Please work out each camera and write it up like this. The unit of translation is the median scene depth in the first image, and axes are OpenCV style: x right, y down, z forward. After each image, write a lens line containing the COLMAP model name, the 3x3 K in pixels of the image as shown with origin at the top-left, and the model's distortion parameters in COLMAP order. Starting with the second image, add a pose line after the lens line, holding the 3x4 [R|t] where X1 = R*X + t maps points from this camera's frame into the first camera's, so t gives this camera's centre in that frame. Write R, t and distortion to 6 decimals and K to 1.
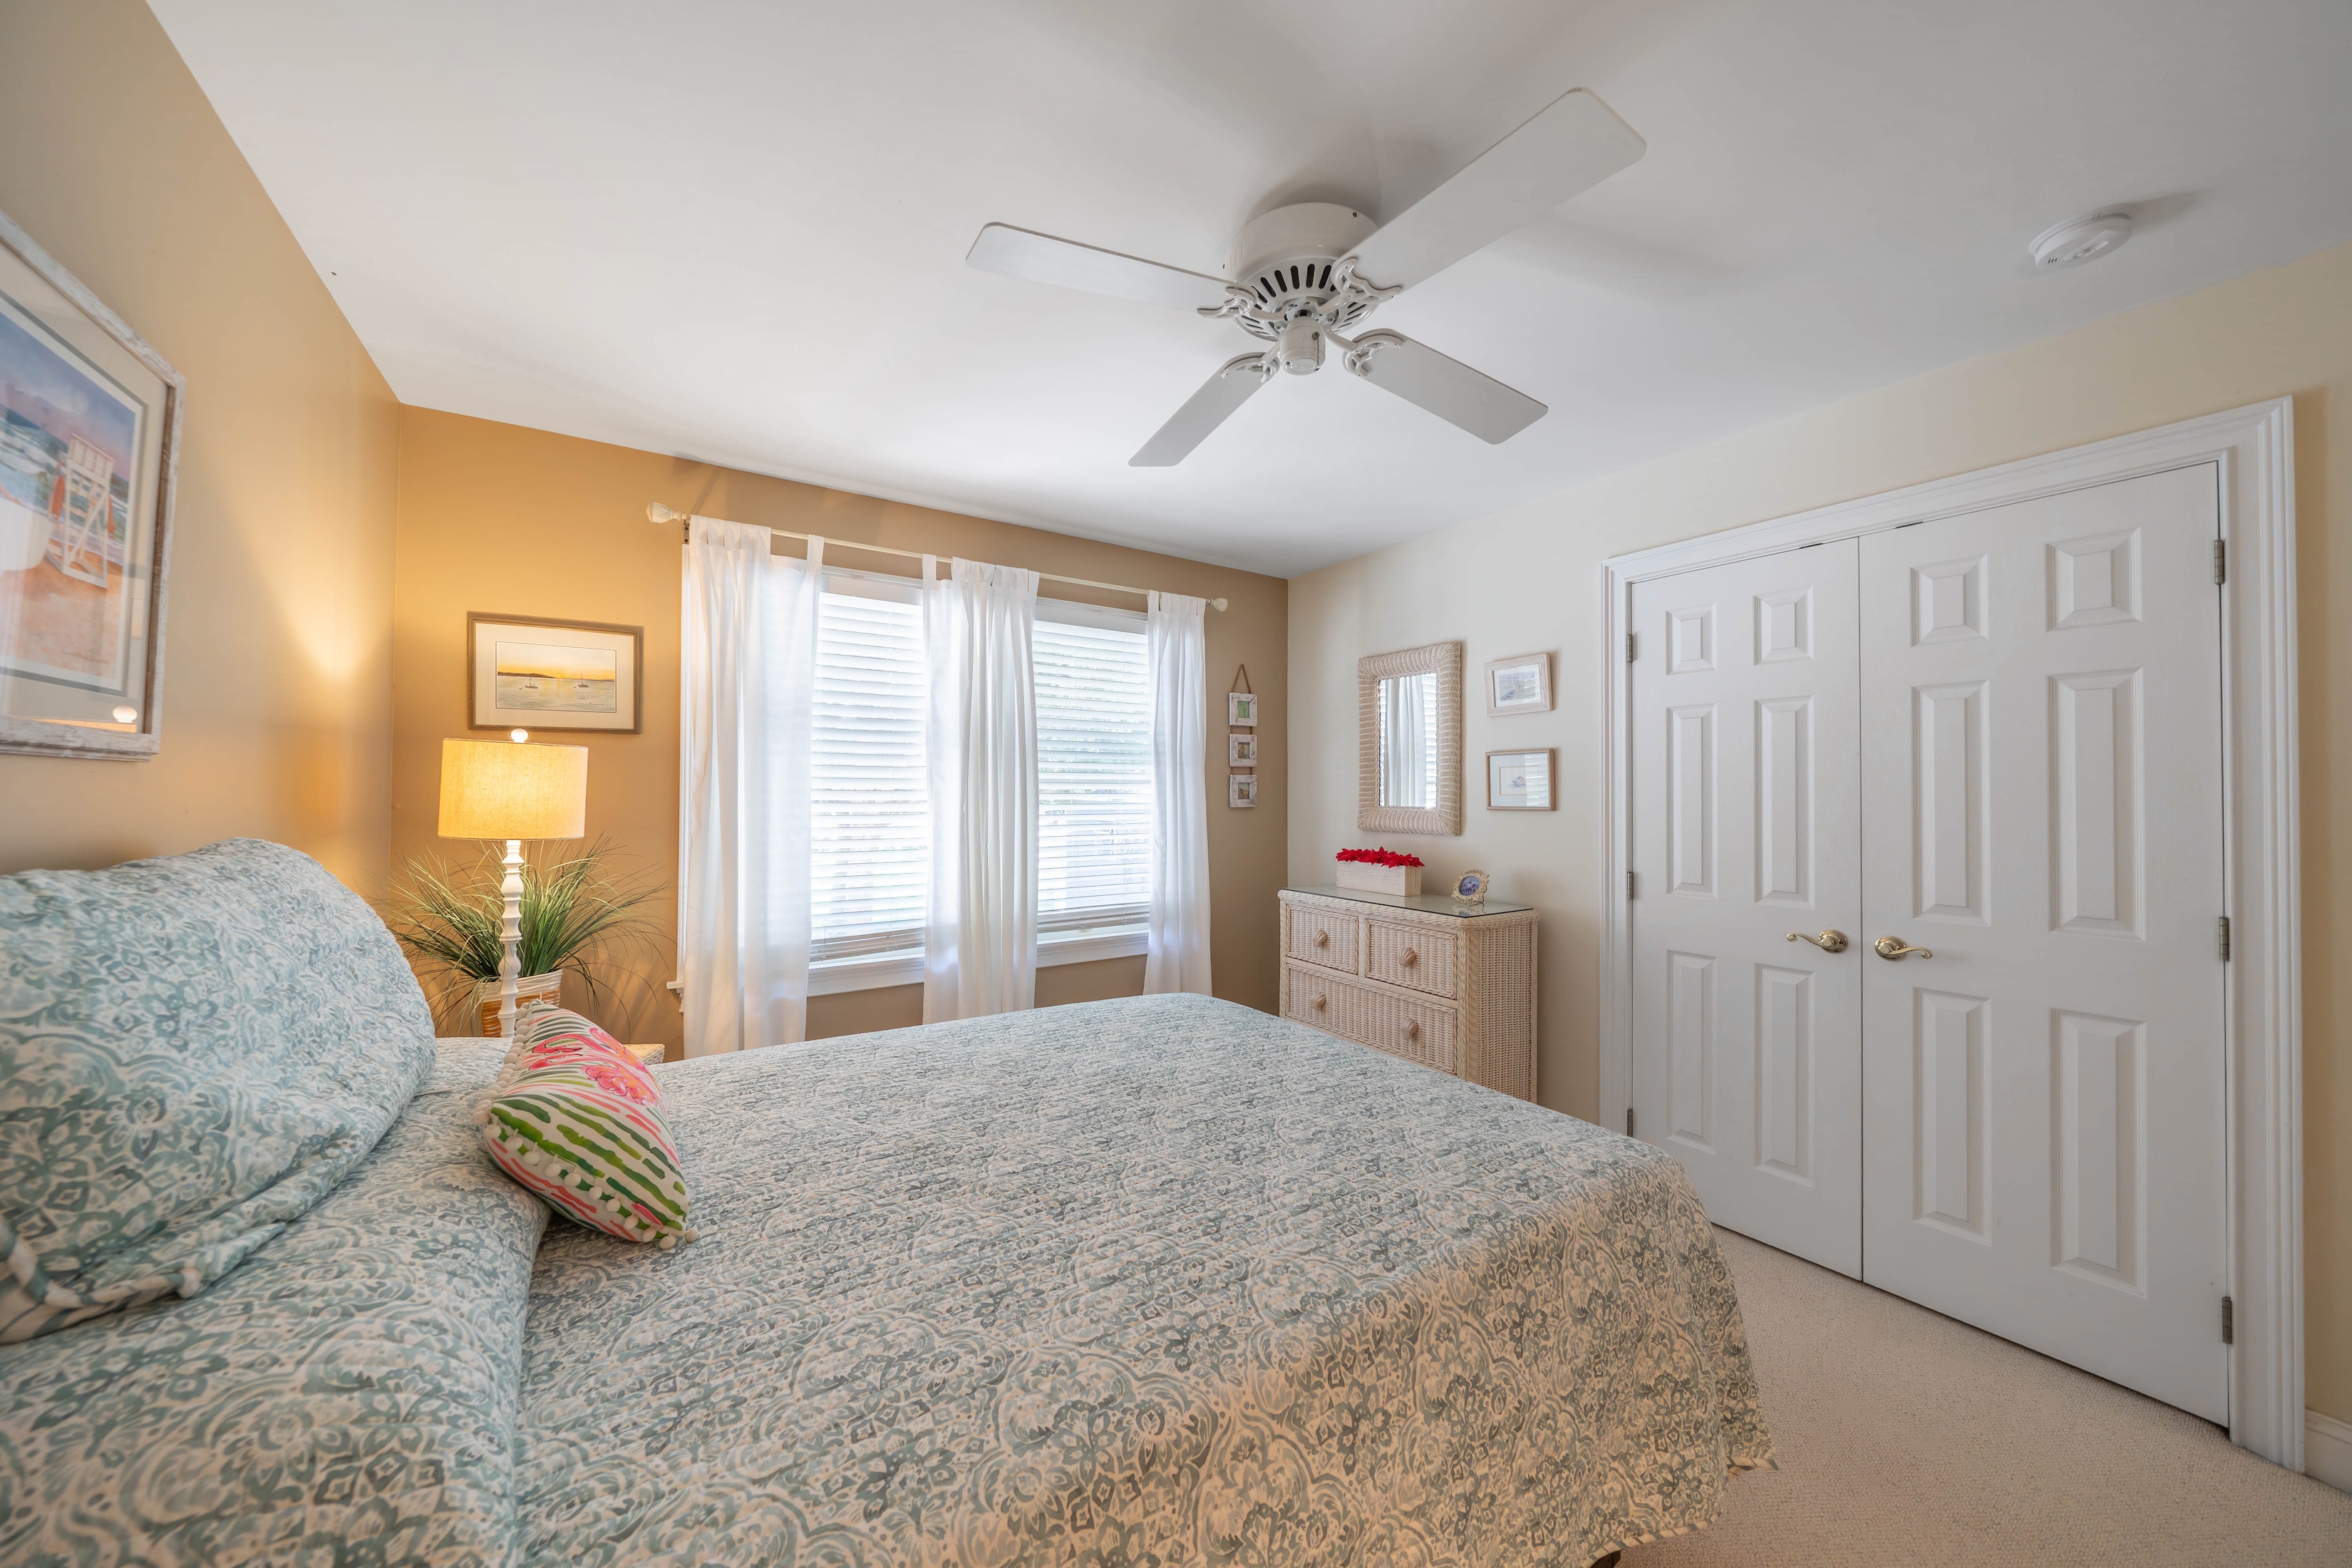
lens RADIAL K [[809.5, 0, 1156.4], [0, 809.5, 786.1], [0, 0, 1]] dist [-0.003218, -0.000158]
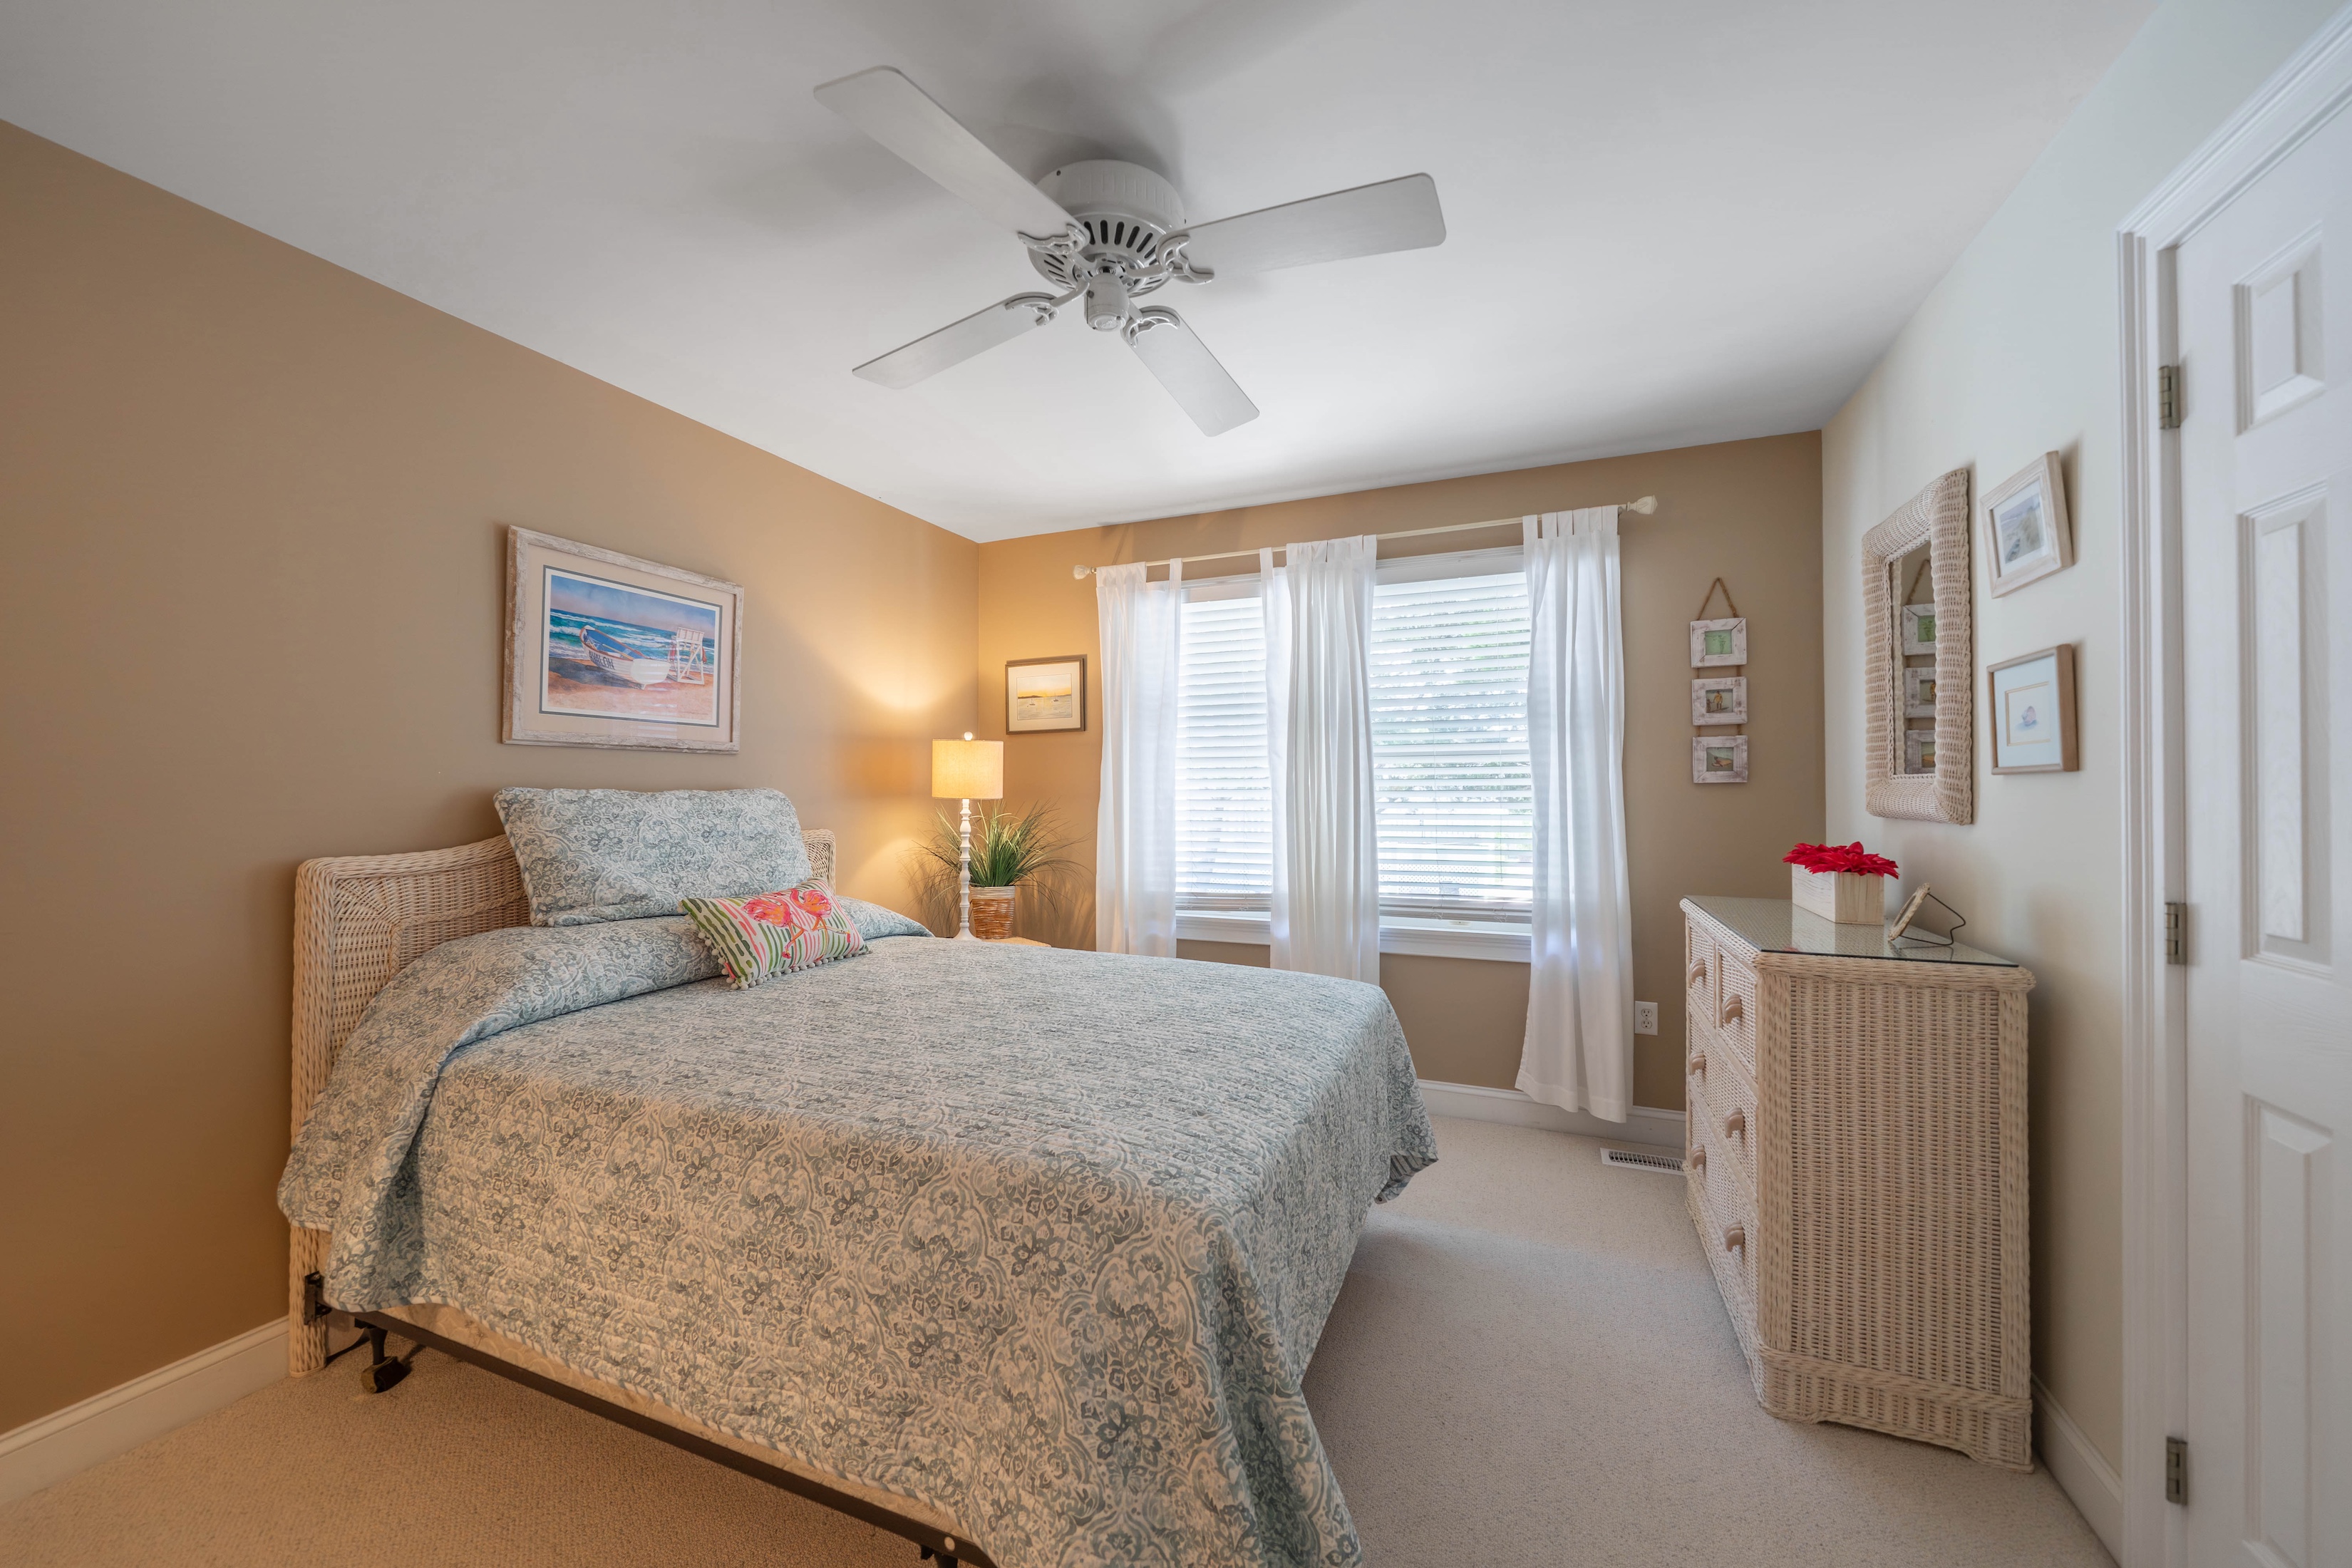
lens RADIAL K [[871.0, 0, 1176.0], [0, 871.0, 784.0], [0, 0, 1]] dist [-0.001674, -0.000161]
pose [[0.551213, -0.011417, -0.834286, 0.640994], [0.011972, 0.999912, -0.005773, 0.035203], [0.834279, -0.006806, 0.551301, 0.266501]]
